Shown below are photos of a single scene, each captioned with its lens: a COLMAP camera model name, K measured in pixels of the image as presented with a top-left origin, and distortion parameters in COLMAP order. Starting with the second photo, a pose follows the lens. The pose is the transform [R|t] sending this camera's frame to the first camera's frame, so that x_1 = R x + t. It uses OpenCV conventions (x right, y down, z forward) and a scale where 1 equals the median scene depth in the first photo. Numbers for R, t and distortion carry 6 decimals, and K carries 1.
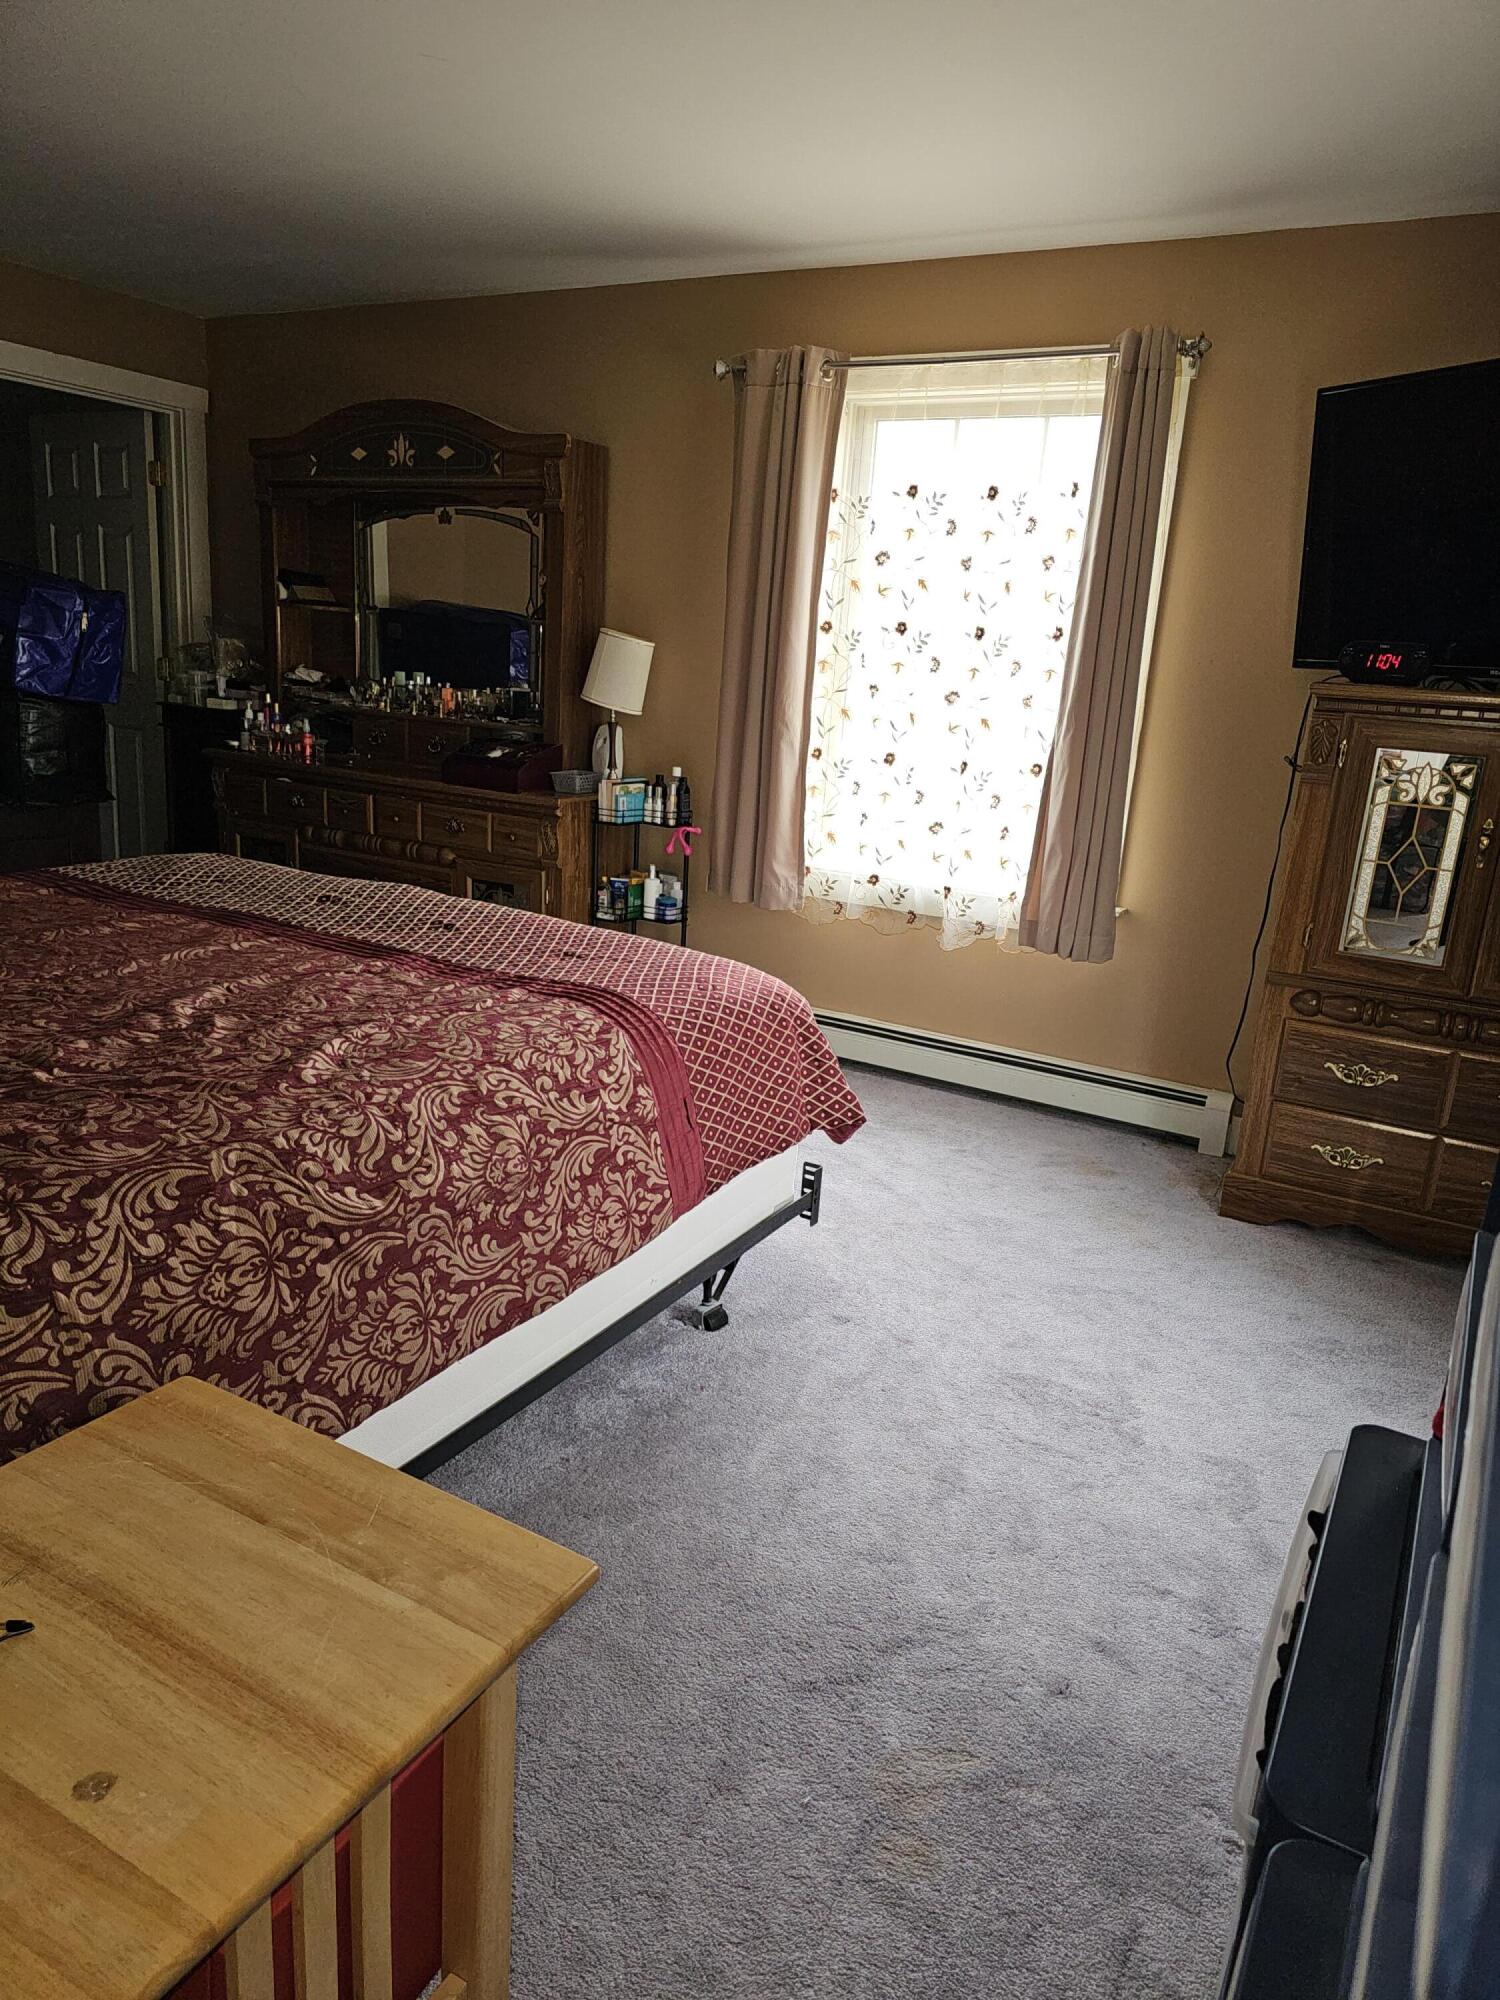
lens RADIAL K [[1358.8, 0, 750.5], [0, 1358.8, 1017.6], [0, 0, 1]] dist [0.081466, -0.098657]
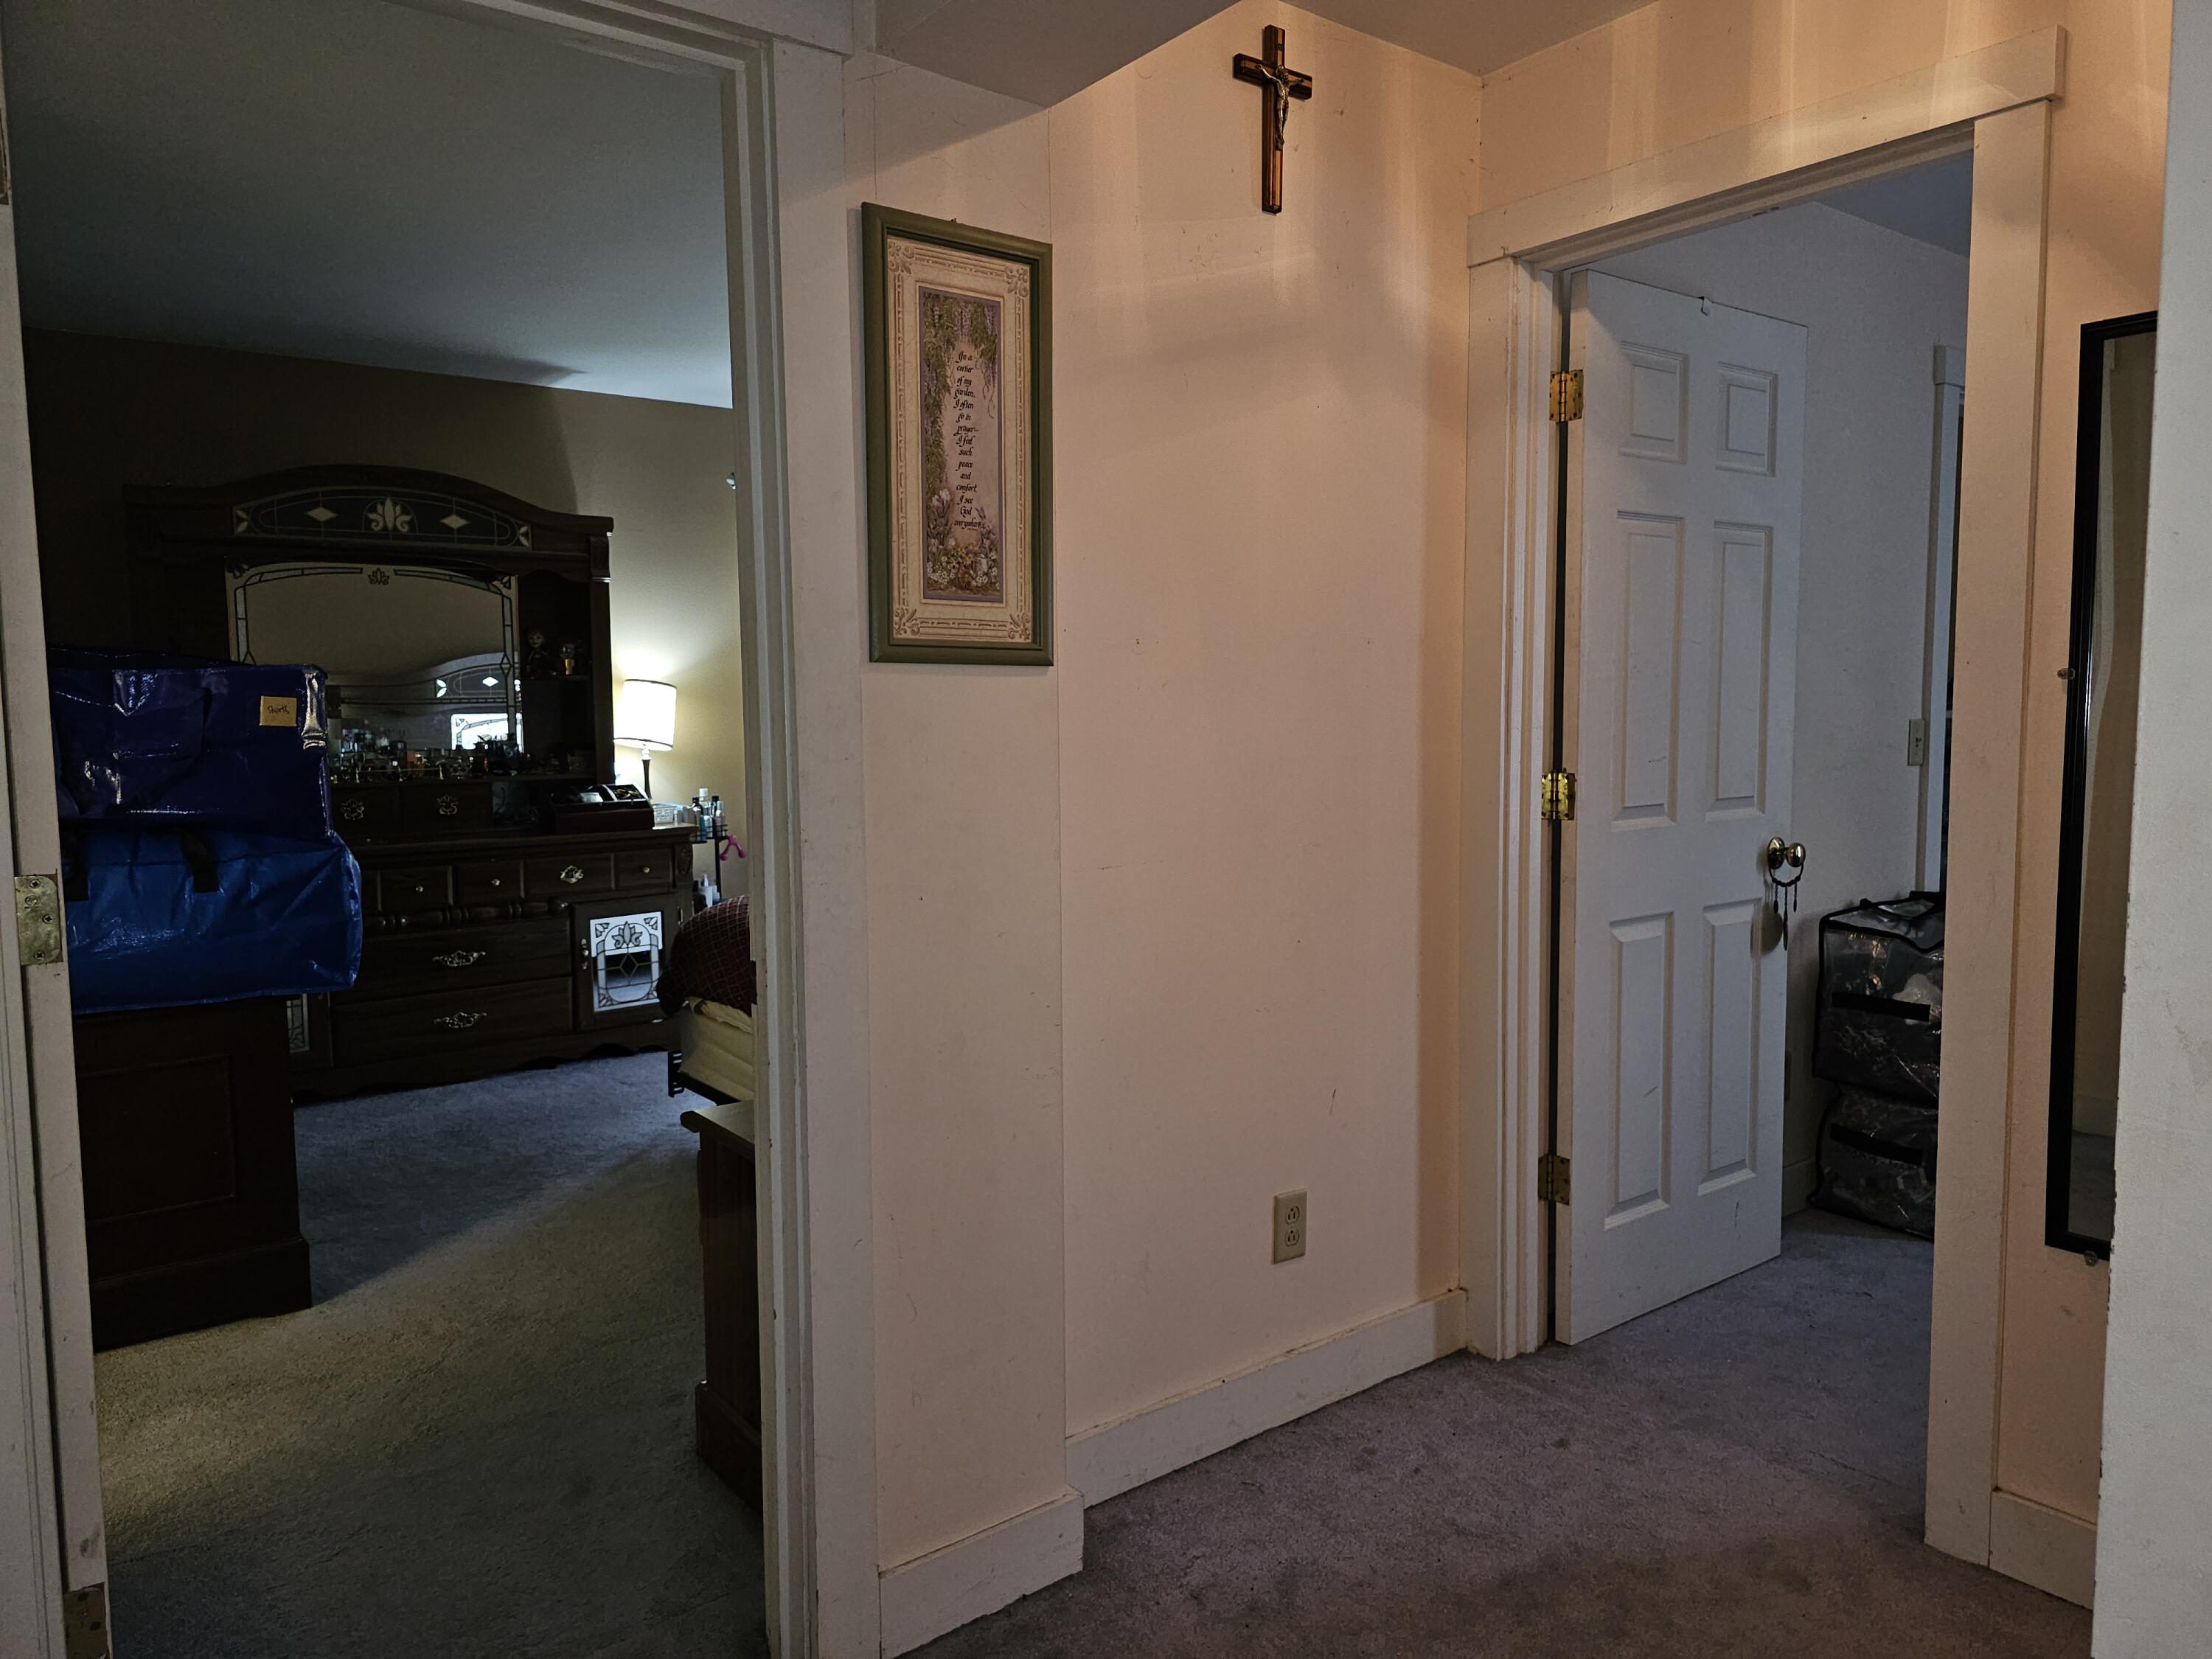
lens RADIAL K [[1506.7, 0, 1097.8], [0, 1506.7, 833.1], [0, 0, 1]] dist [0.069168, -0.064530]
pose [[0.402142, -0.149672, 0.903261, -1.843691], [0.272039, 0.961527, 0.038212, -0.181164], [-0.874229, 0.230355, 0.427388, 0.279616]]
